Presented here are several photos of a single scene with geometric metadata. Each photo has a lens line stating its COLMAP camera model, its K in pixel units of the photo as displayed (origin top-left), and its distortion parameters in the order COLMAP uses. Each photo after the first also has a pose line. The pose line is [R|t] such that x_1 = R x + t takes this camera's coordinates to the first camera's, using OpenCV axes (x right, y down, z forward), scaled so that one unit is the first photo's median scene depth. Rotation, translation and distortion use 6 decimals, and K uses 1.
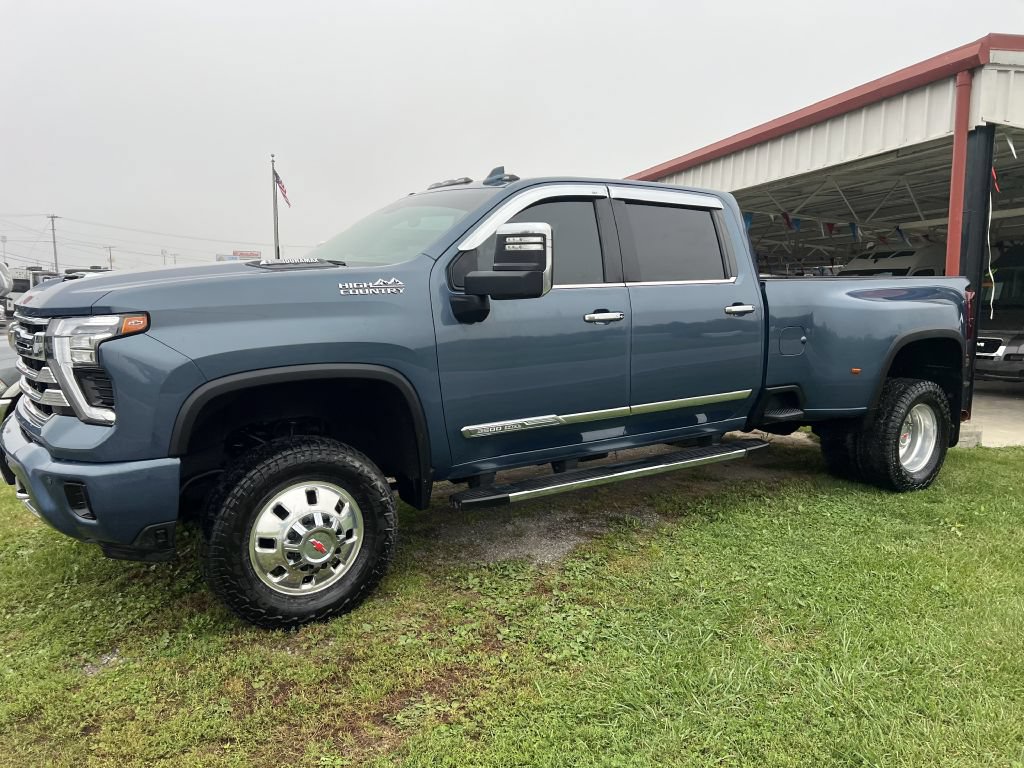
lens RADIAL K [[779.1, 0, 519.1], [0, 779.1, 386.5], [0, 0, 1]] dist [0.054967, -0.060866]
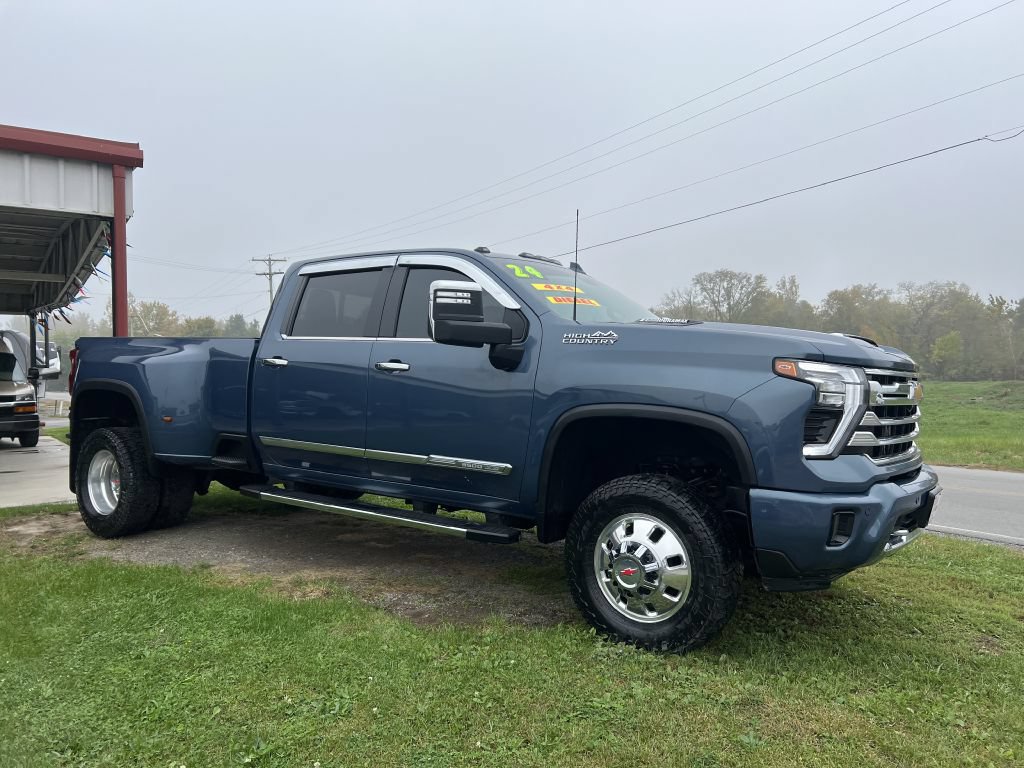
lens RADIAL K [[775.6, 0, 513.0], [0, 775.6, 395.5], [0, 0, 1]] dist [0.055977, -0.064285]
pose [[-0.376336, -0.028011, 0.926060, -1.432404], [0.101513, 0.992278, 0.071267, -0.192868], [-0.920905, 0.120827, -0.370587, 1.907416]]
